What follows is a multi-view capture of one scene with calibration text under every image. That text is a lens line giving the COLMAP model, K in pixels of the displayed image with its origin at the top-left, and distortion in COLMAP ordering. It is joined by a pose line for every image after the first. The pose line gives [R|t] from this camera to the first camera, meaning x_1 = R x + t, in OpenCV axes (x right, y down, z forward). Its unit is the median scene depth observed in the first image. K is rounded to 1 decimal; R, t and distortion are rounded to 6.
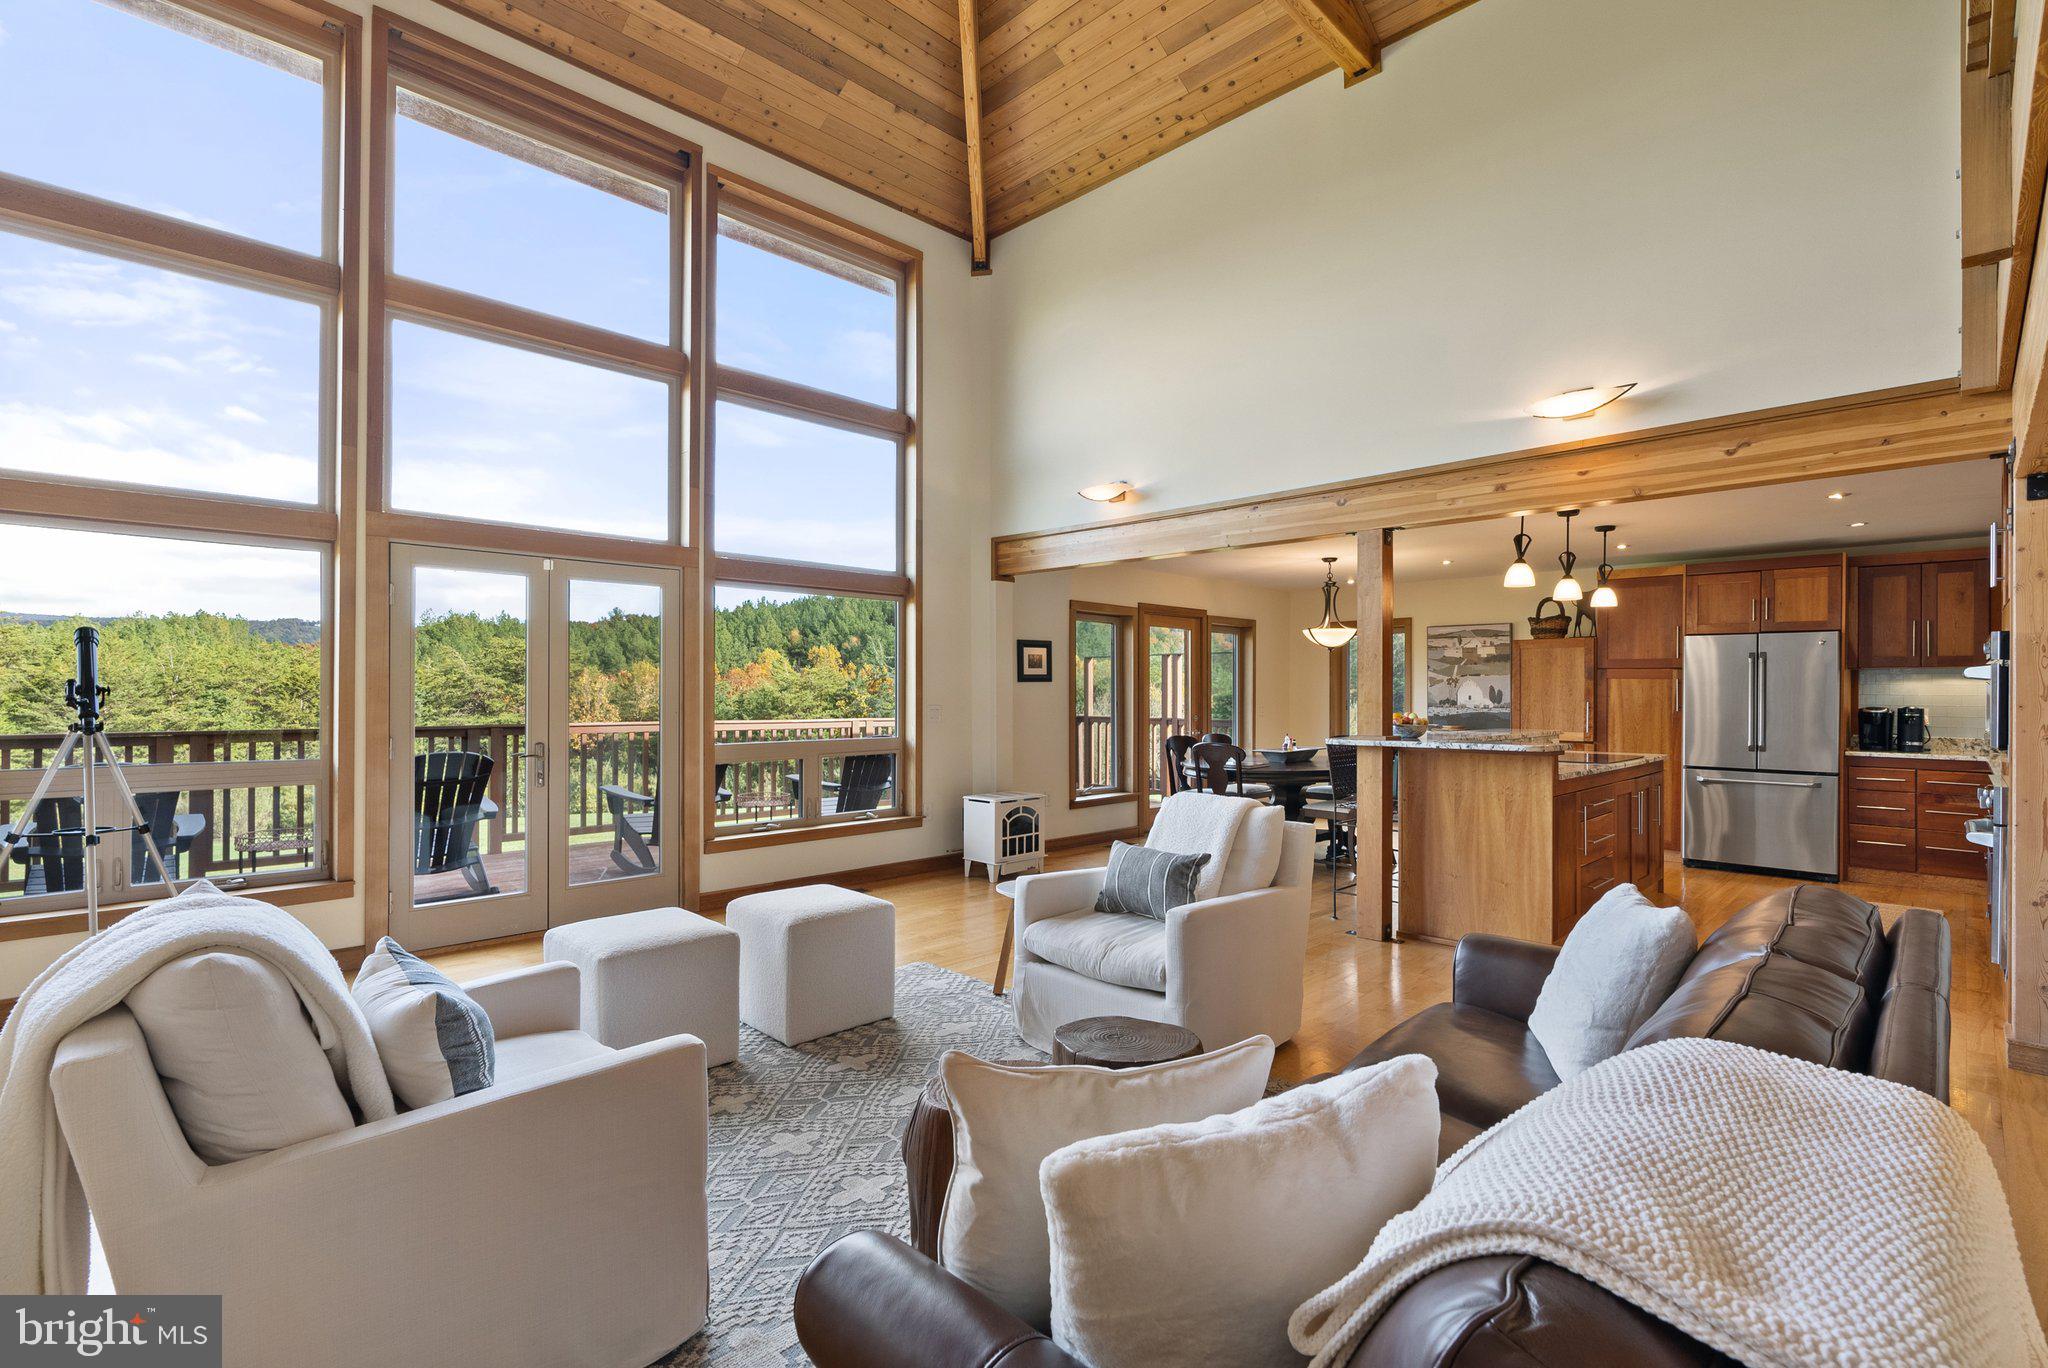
lens RADIAL K [[934.6, 0, 1031.8], [0, 934.6, 686.4], [0, 0, 1]] dist [-0.018845, 0.007952]
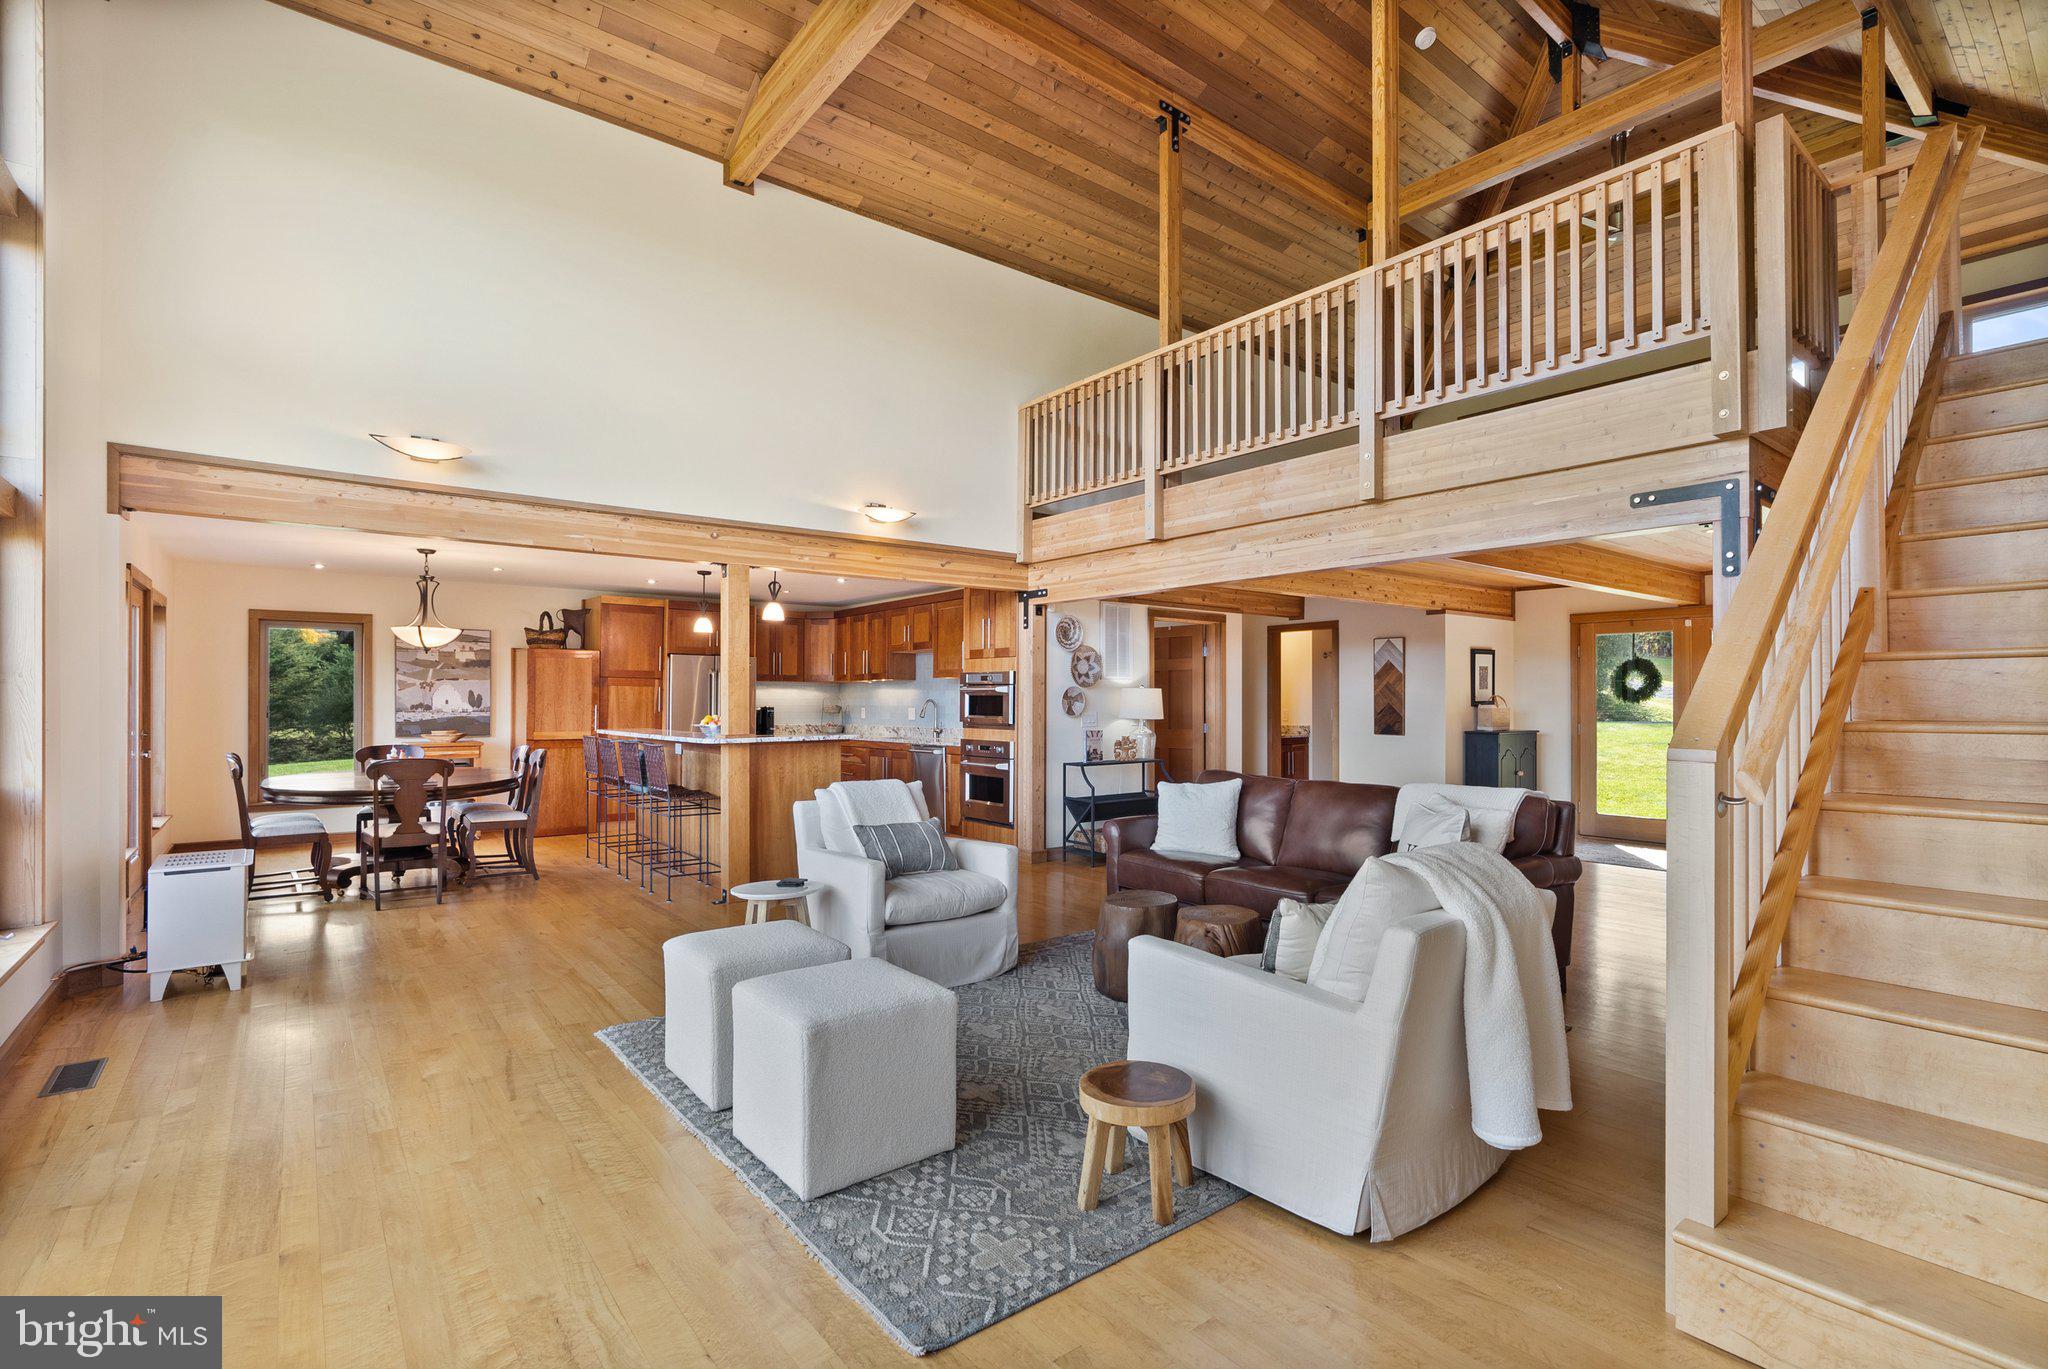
lens RADIAL K [[942.5, 0, 1030.9], [0, 942.5, 691.9], [0, 0, 1]] dist [-0.010221, 0.000662]
pose [[0.115266, 0.003658, 0.993328, -0.565312], [-0.008527, 0.999960, -0.002693, -0.001470], [-0.993298, -0.008159, 0.115293, 0.333861]]
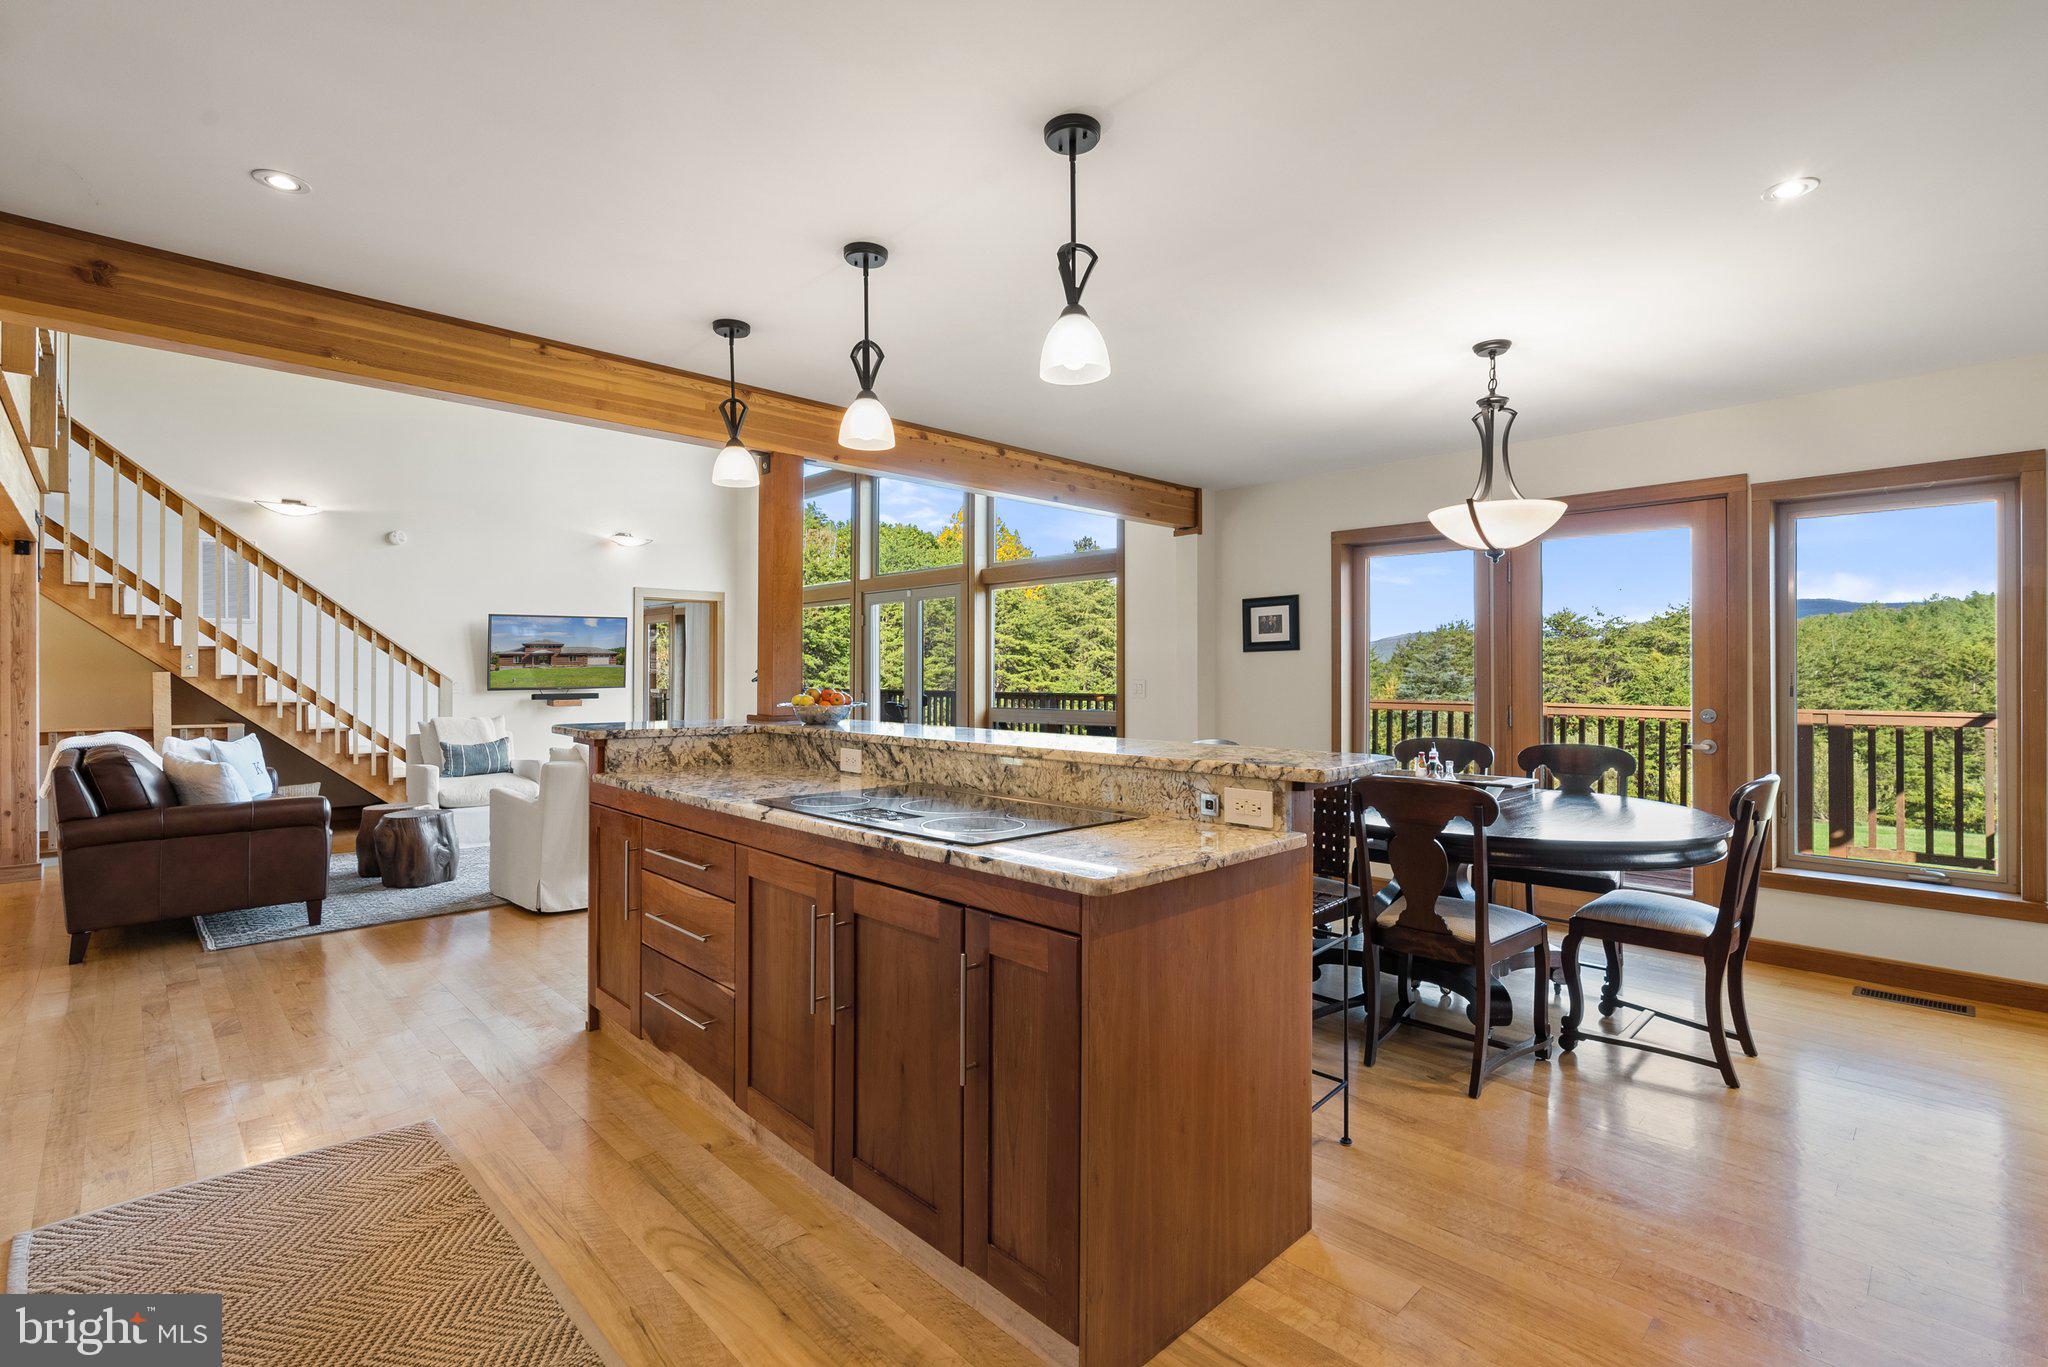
lens RADIAL K [[938.0, 0, 1030.6], [0, 938.0, 675.5], [0, 0, 1]] dist [-0.006379, 0.000677]
pose [[-0.006272, -0.003242, -0.999975, 0.823127], [0.009138, 0.999953, -0.003299, 0.017316], [0.999939, -0.009159, -0.006242, 0.853522]]
